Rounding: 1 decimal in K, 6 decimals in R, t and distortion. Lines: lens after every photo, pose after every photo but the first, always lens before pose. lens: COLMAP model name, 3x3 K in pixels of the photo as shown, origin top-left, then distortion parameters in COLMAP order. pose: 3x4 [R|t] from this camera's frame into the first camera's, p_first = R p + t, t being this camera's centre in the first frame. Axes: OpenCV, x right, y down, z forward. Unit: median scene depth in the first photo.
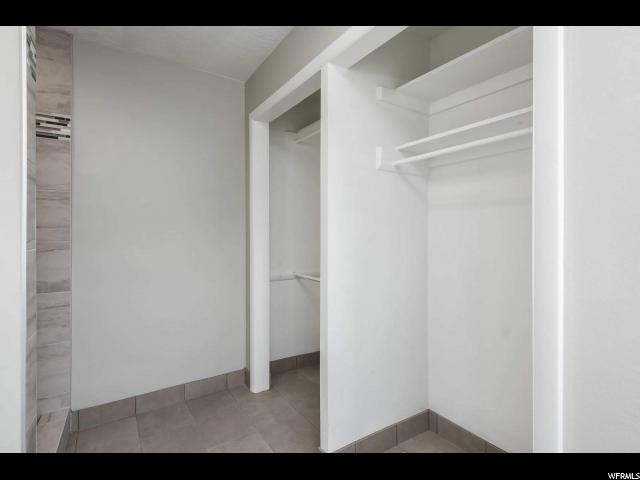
lens RADIAL K [[337.5, 0, 321.1], [0, 337.5, 230.7], [0, 0, 1]] dist [0.000872, -0.000001]
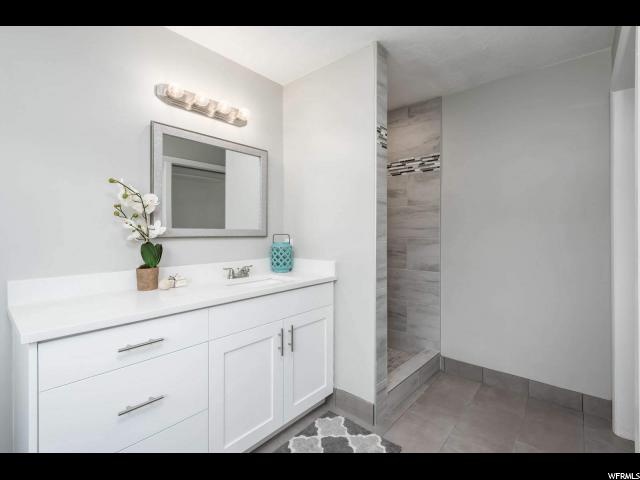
lens RADIAL K [[296.9, 0, 318.6], [0, 296.9, 227.0], [0, 0, 1]] dist [-0.000180, -0.000046]
pose [[0.281783, 0.010009, -0.959426, 0.341525], [-0.009517, 0.999926, 0.007636, -0.022677], [0.959431, 0.006979, 0.281857, 0.132756]]
